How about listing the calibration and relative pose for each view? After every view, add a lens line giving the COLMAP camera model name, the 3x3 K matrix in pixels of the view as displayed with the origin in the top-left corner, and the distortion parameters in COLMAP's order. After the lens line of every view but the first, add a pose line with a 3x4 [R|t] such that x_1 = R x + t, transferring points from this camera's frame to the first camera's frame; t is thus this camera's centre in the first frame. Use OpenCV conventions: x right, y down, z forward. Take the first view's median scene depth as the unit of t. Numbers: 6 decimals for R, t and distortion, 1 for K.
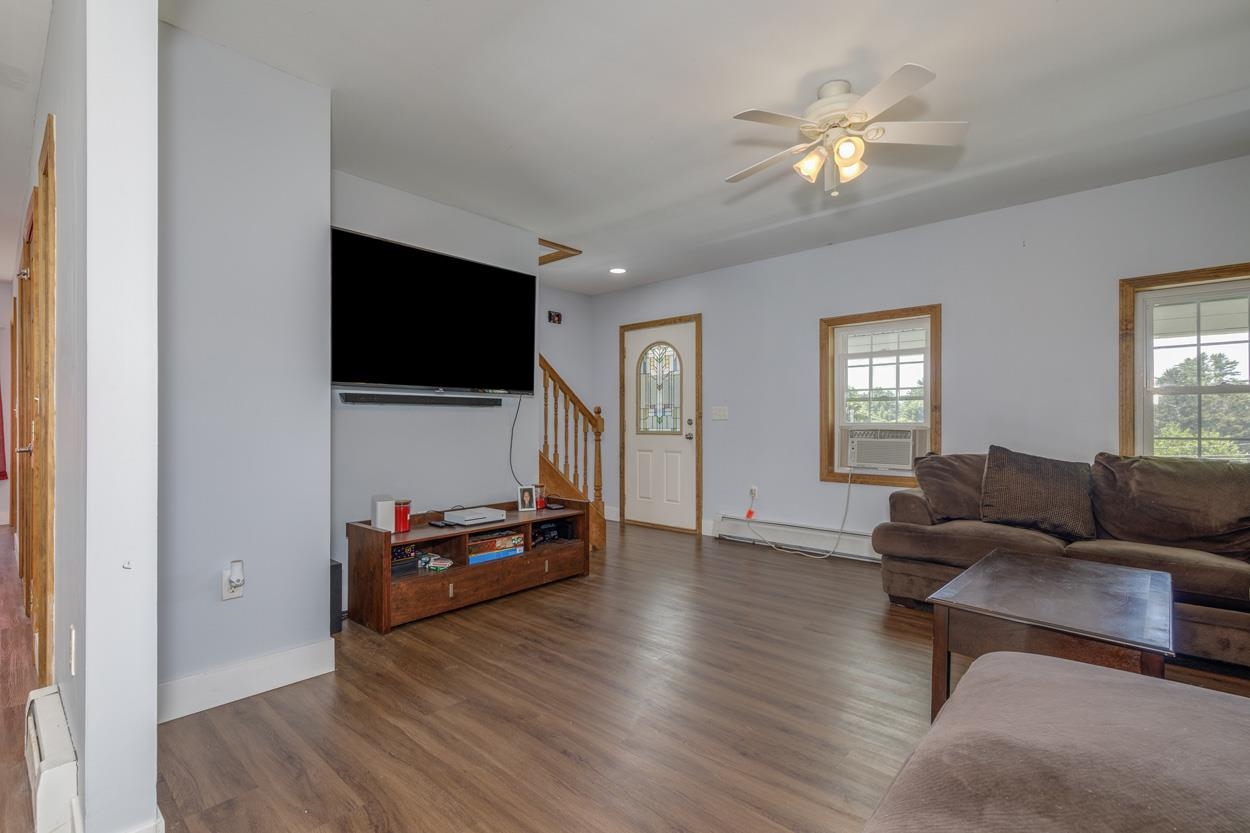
lens RADIAL K [[522.8, 0, 625.0], [0, 522.8, 416.5], [0, 0, 1]] dist [0.001431, -0.000356]
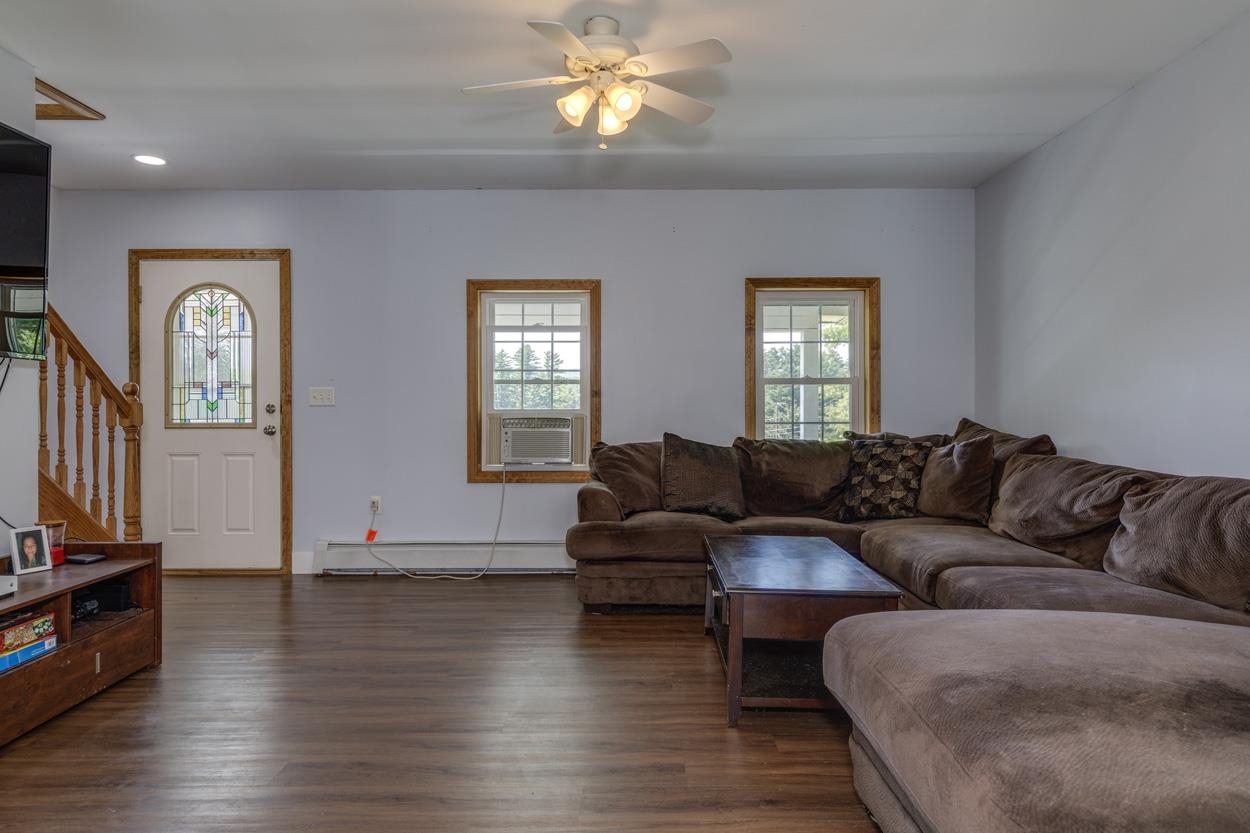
lens RADIAL K [[691.2, 0, 625.1], [0, 691.2, 402.2], [0, 0, 1]] dist [0.002483, -0.000984]
pose [[0.773419, 0.005206, 0.633874, -0.126892], [-0.006173, 0.999981, -0.000681, -0.000392], [-0.633865, -0.003387, 0.773436, 0.037474]]
